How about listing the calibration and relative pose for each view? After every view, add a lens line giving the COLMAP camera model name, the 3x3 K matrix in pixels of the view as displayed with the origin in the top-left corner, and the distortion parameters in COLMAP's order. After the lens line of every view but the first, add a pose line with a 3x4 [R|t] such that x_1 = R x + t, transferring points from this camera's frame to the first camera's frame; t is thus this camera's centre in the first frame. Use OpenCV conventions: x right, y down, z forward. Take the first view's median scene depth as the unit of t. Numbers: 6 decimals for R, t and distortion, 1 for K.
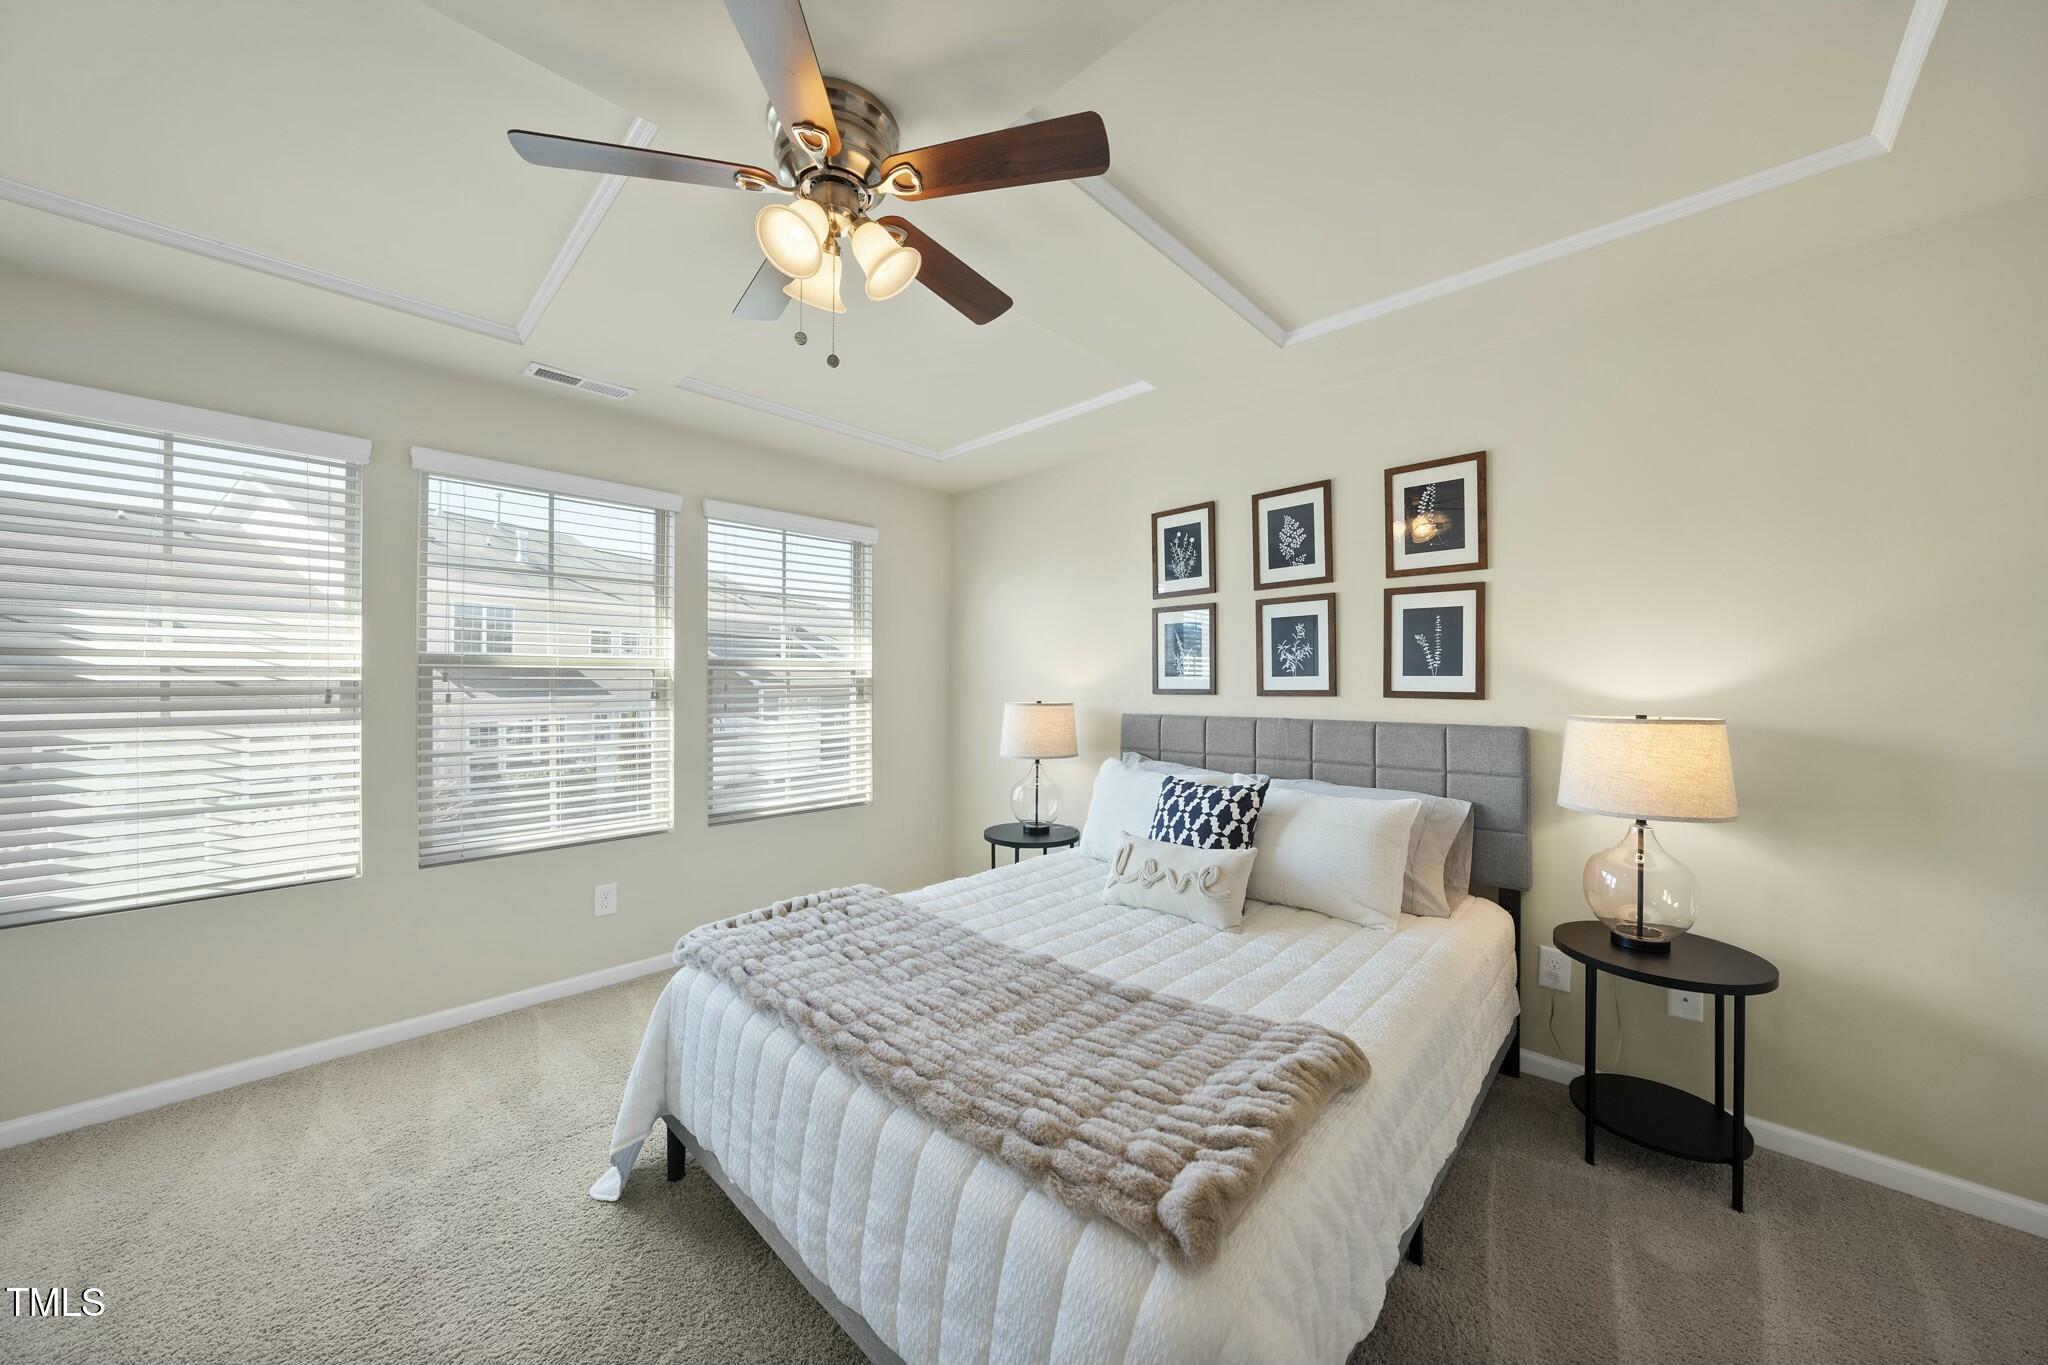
lens RADIAL K [[709.7, 0, 1032.0], [0, 709.7, 677.8], [0, 0, 1]] dist [-0.024902, 0.005024]
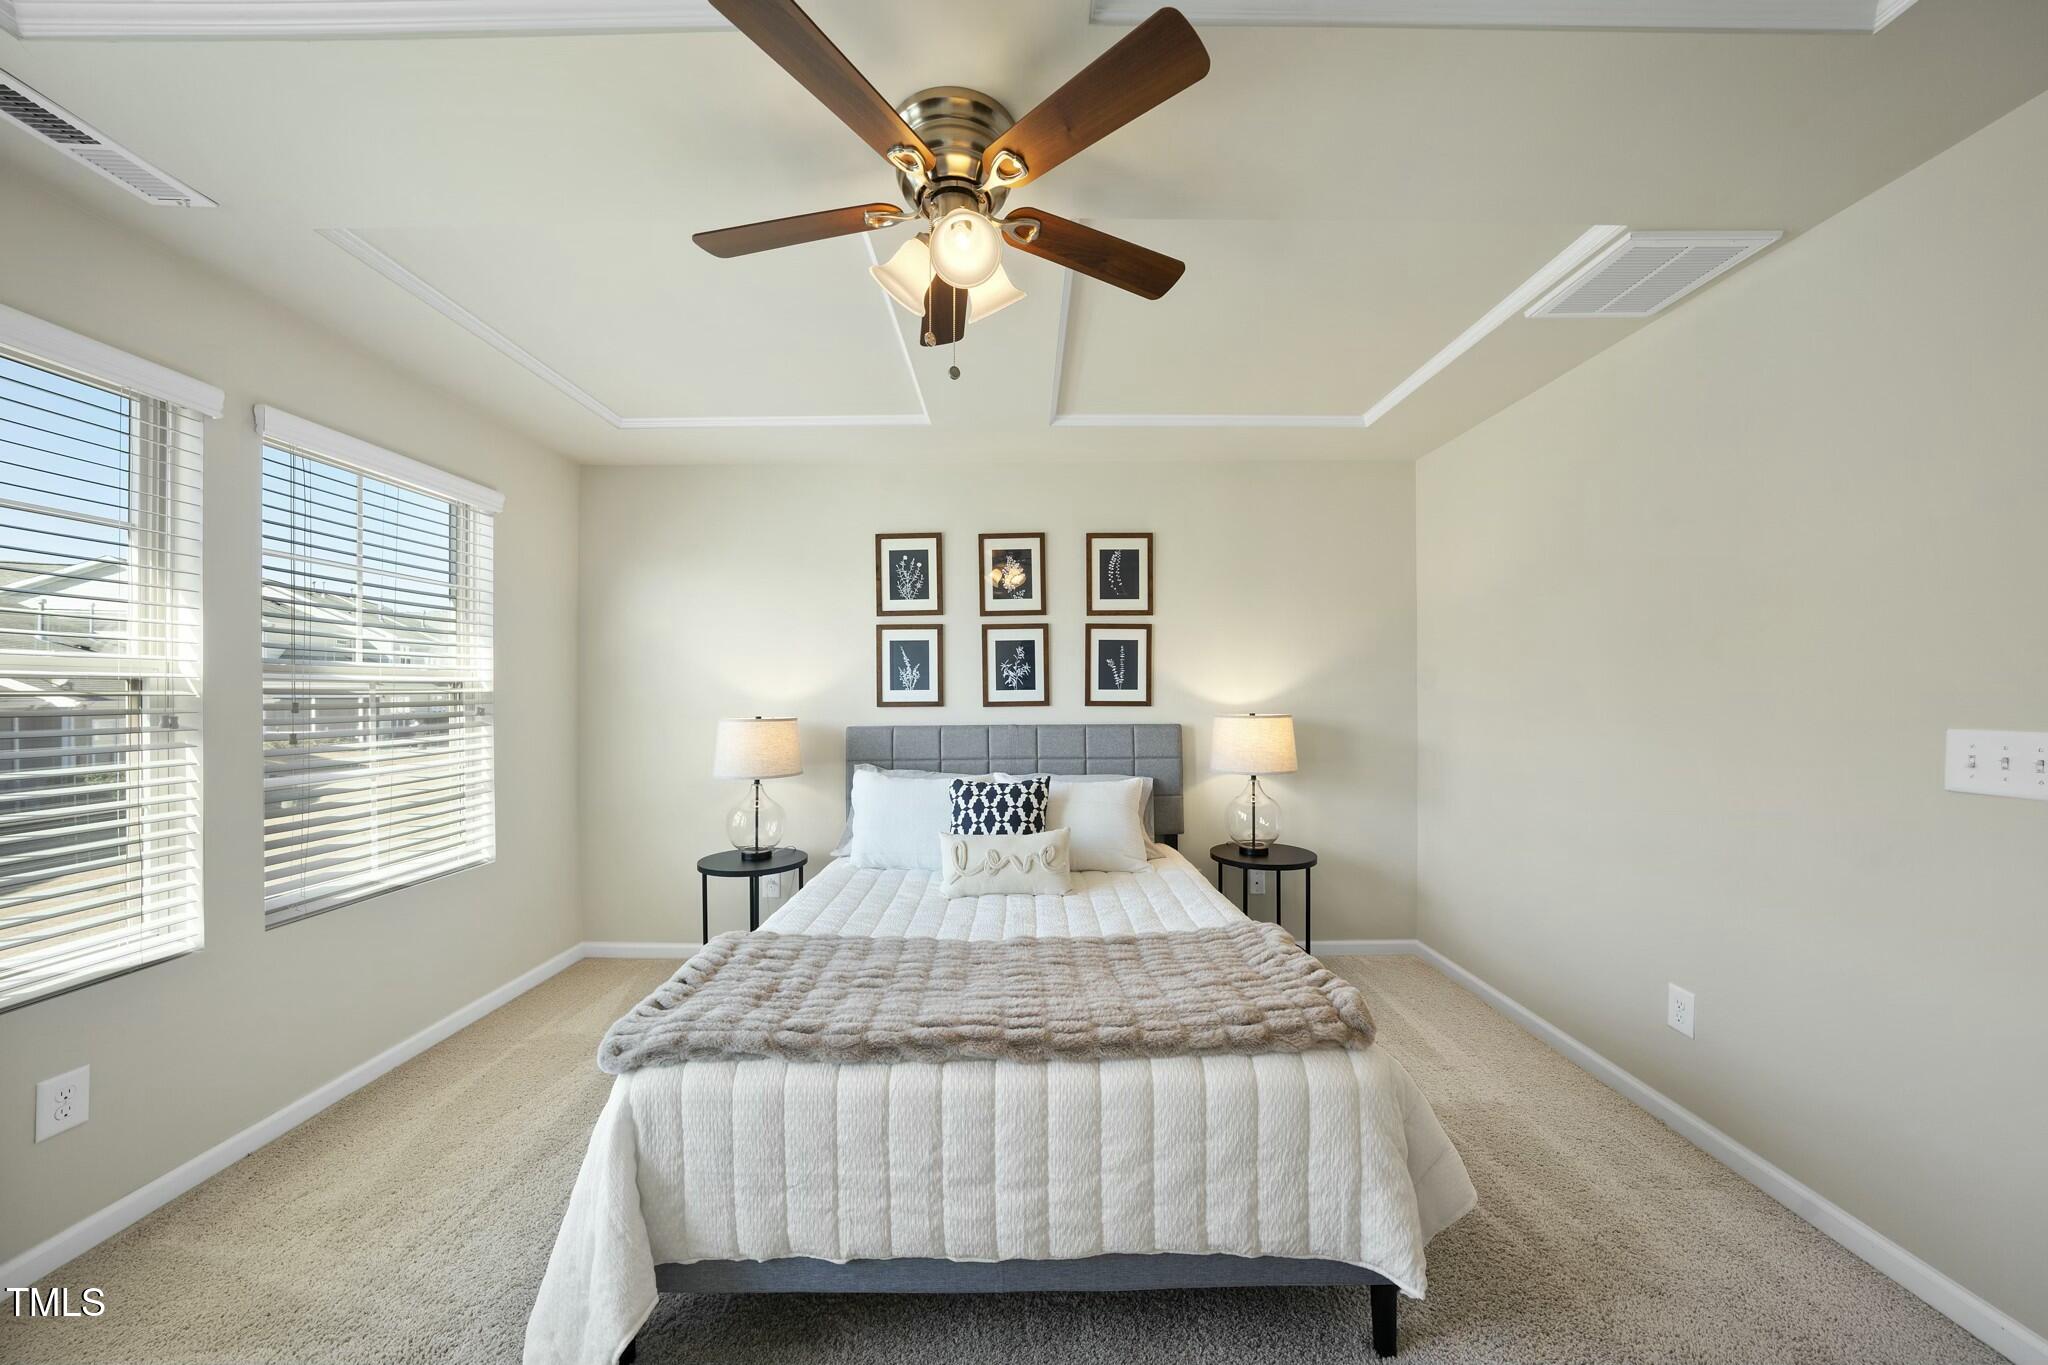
lens RADIAL K [[709.7, 0, 1032.5], [0, 709.7, 692.3], [0, 0, 1]] dist [-0.024902, 0.005024]
pose [[0.721682, -0.002044, 0.692222, -0.526350], [0.001600, 0.999998, 0.001284, 0.000634], [-0.692223, 0.000181, 0.721683, 0.119917]]
